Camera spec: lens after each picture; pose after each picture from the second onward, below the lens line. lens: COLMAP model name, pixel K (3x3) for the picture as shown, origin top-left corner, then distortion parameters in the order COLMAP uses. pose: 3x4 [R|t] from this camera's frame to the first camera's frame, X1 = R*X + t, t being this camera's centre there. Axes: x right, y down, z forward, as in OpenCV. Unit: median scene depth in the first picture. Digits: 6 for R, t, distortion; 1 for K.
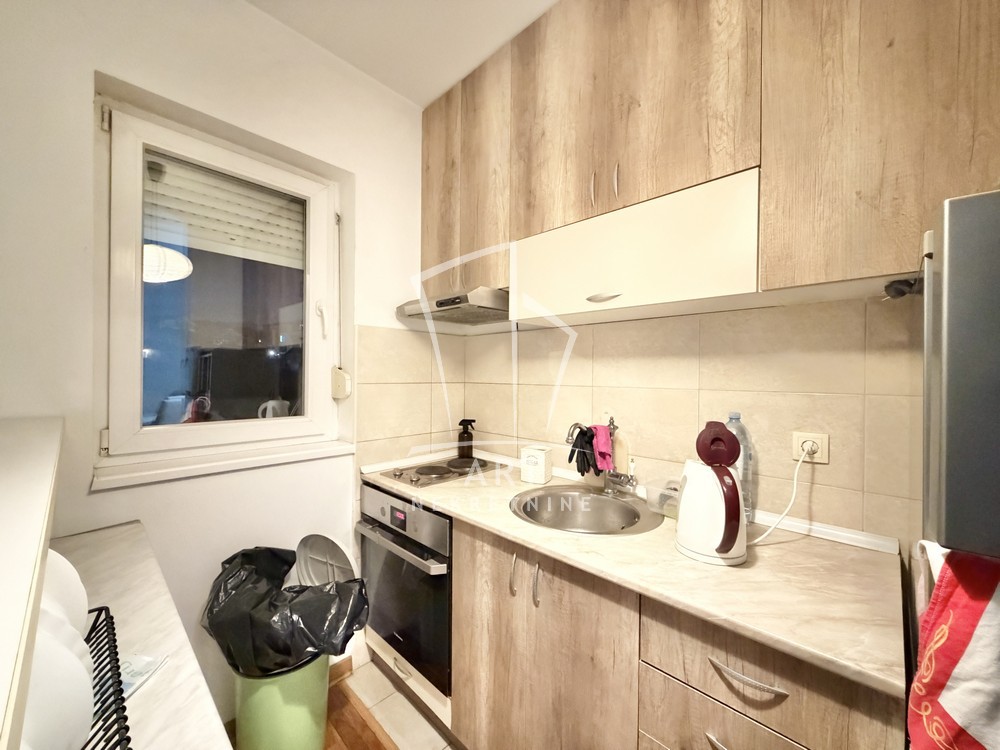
lens RADIAL K [[403.8, 0, 500.0], [0, 403.8, 375.0], [0, 0, 1]] dist [-0.000637, 0.000035]
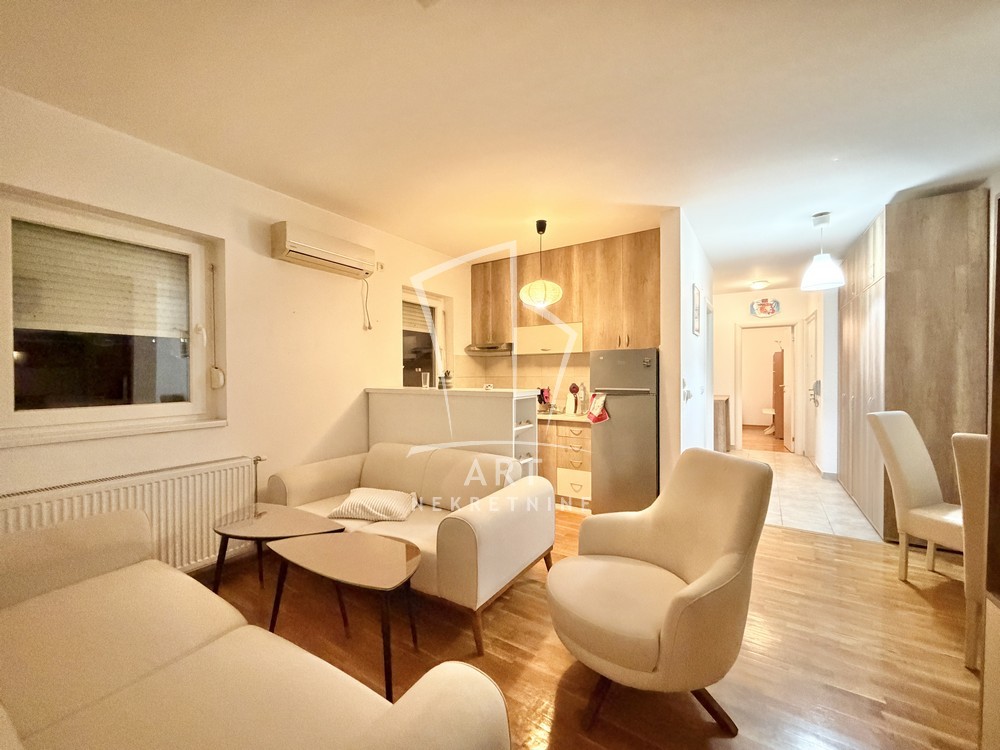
lens RADIAL K [[401.3, 0, 503.8], [0, 401.3, 380.6], [0, 0, 1]] dist [-0.000650, -0.000091]
pose [[0.982635, -0.016701, 0.184798, -0.538960], [0.014125, 0.999784, 0.015248, 0.008793], [-0.185013, -0.012373, 0.982658, -1.682102]]
